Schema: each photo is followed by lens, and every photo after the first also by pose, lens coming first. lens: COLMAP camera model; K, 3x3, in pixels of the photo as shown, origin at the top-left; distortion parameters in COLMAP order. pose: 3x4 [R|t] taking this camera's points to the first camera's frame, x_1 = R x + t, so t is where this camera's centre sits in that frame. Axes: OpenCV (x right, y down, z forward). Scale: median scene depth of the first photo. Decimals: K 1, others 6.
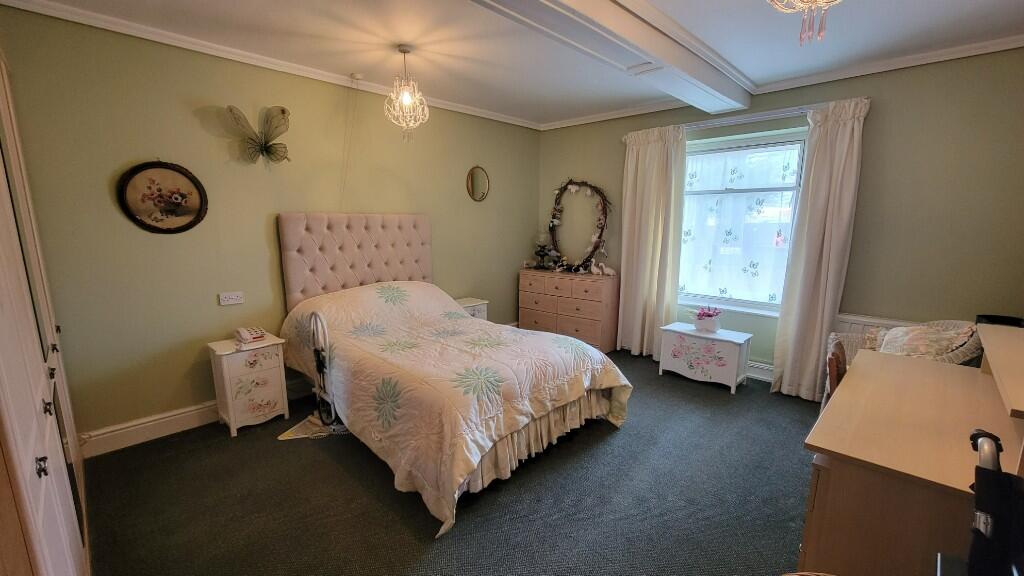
lens RADIAL K [[420.2, 0, 512.0], [0, 420.2, 288.0], [0, 0, 1]] dist [0.023813, 0.000014]
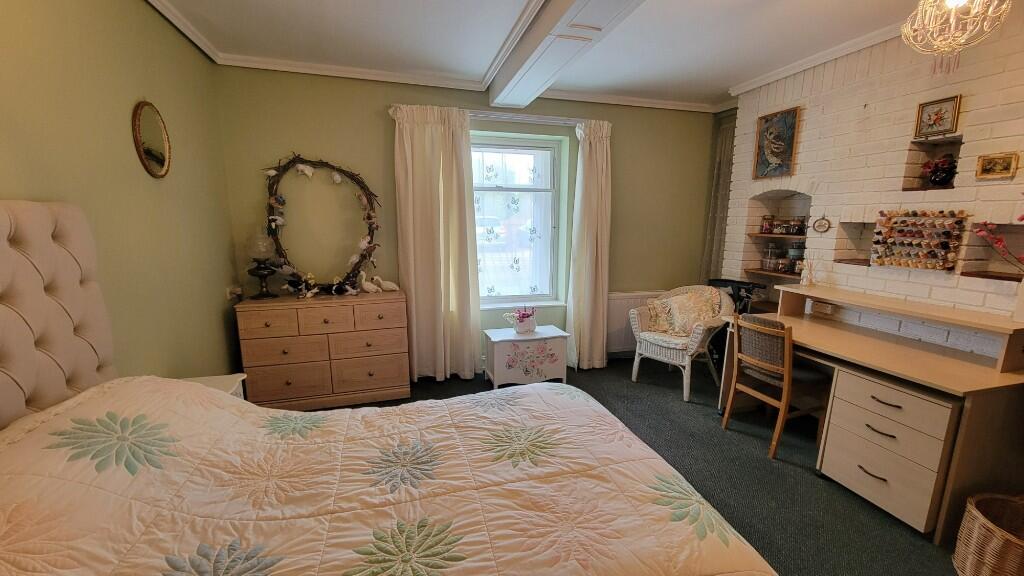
lens RADIAL K [[420.2, 0, 512.0], [0, 420.2, 288.0], [0, 0, 1]] dist [0.023813, 0.000014]
pose [[0.515803, -0.142933, 0.844700, -0.308492], [0.135785, 0.987160, 0.084124, -0.072105], [-0.845878, 0.071306, 0.528588, 0.428215]]
